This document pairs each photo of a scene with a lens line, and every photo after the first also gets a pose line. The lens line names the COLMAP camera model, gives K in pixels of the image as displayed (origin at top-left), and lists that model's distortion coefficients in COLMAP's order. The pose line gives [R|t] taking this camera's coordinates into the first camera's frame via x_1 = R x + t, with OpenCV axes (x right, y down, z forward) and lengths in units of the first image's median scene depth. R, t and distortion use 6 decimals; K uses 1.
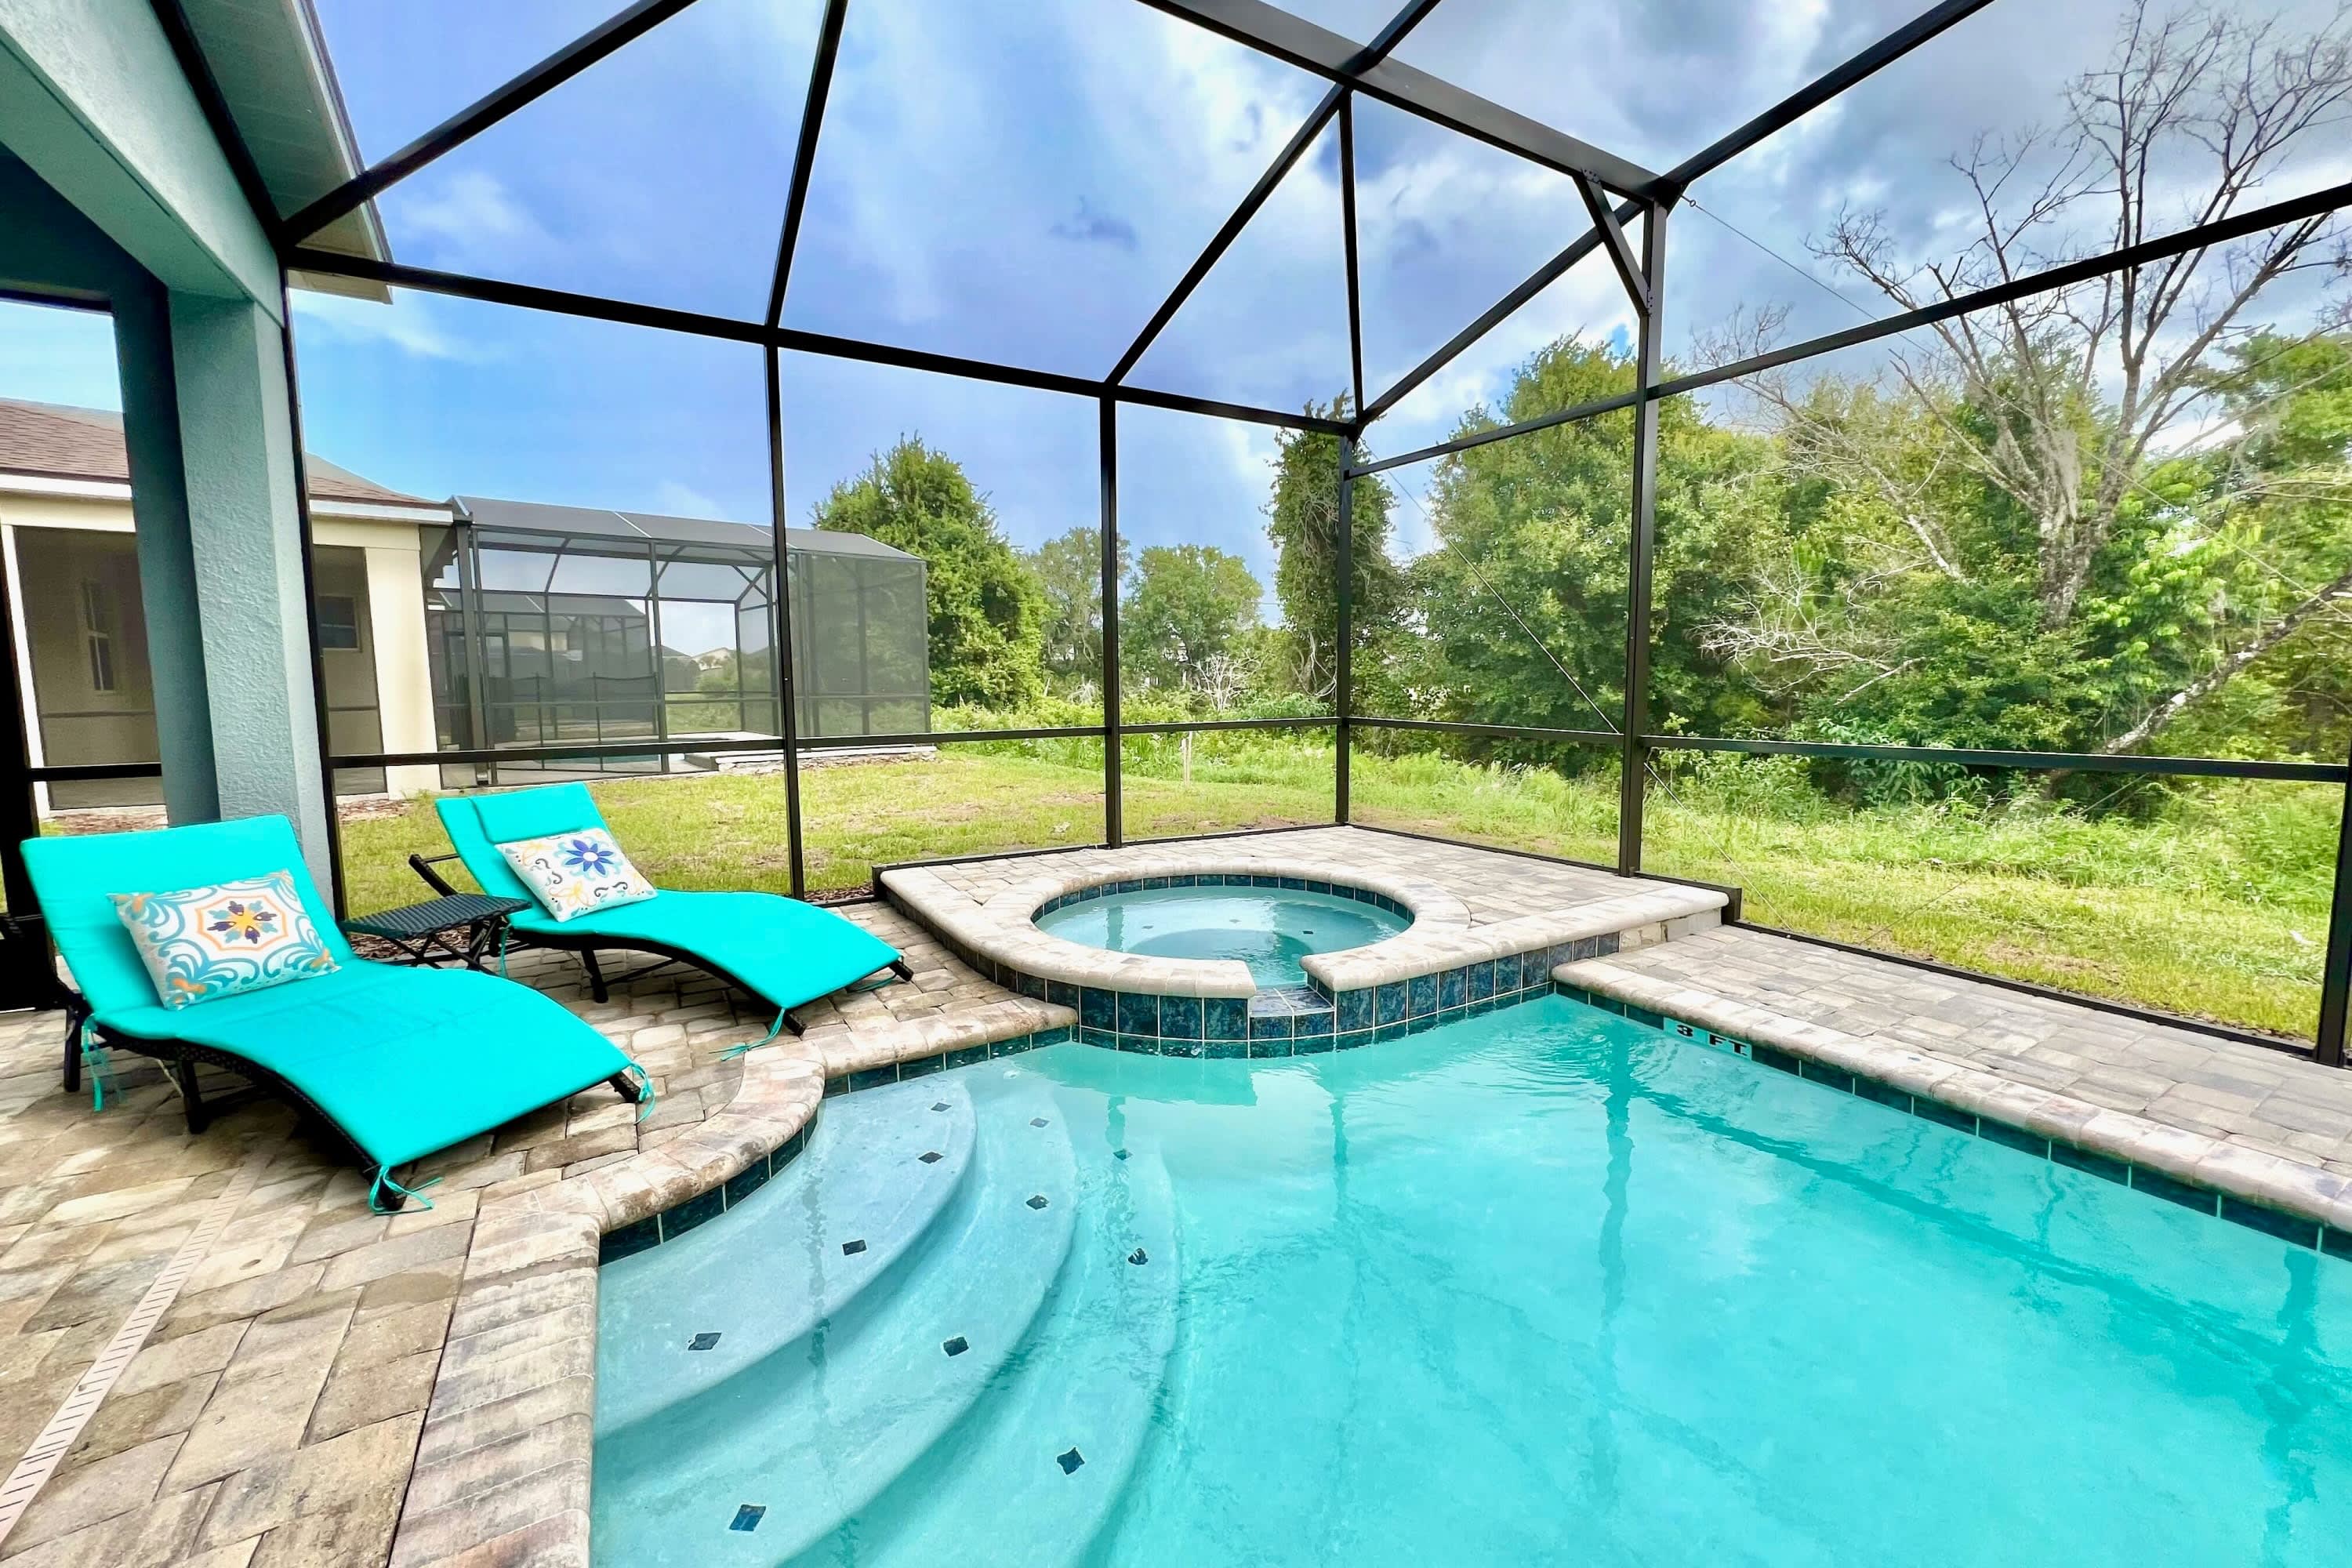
lens RADIAL K [[948.9, 0, 1174.8], [0, 948.9, 778.4], [0, 0, 1]] dist [0.010716, 0.000085]
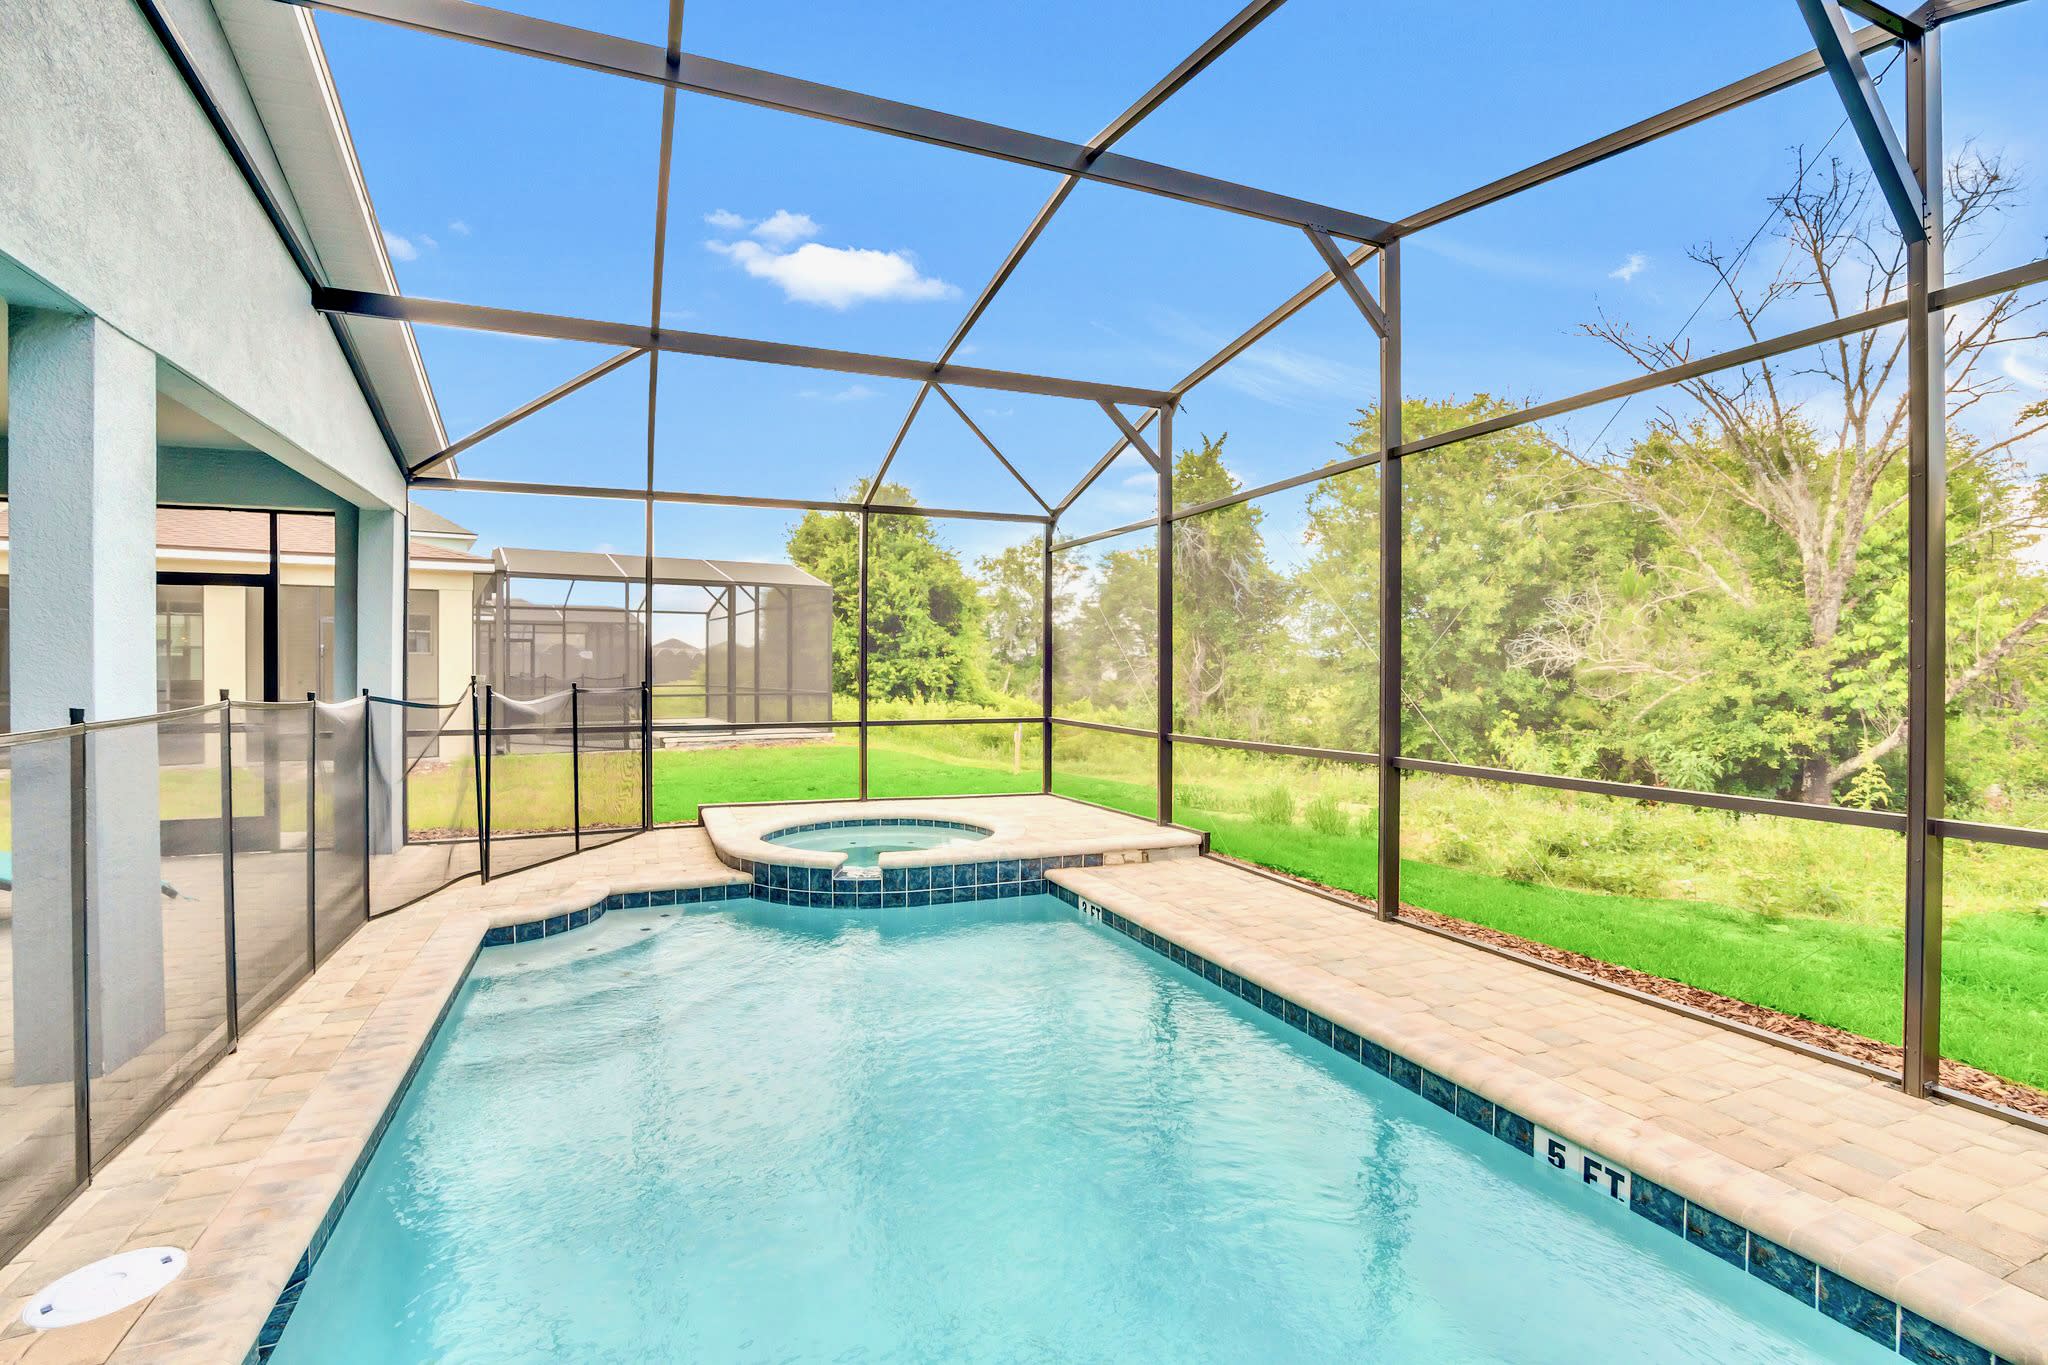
lens RADIAL K [[928.6, 0, 1026.2], [0, 928.6, 676.9], [0, 0, 1]] dist [0.000720, 0.000110]
pose [[0.990919, 0.009753, -0.134106, 0.162369], [-0.022595, 0.995262, -0.094572, 0.004048], [0.132548, 0.096744, 0.986444, -0.185472]]
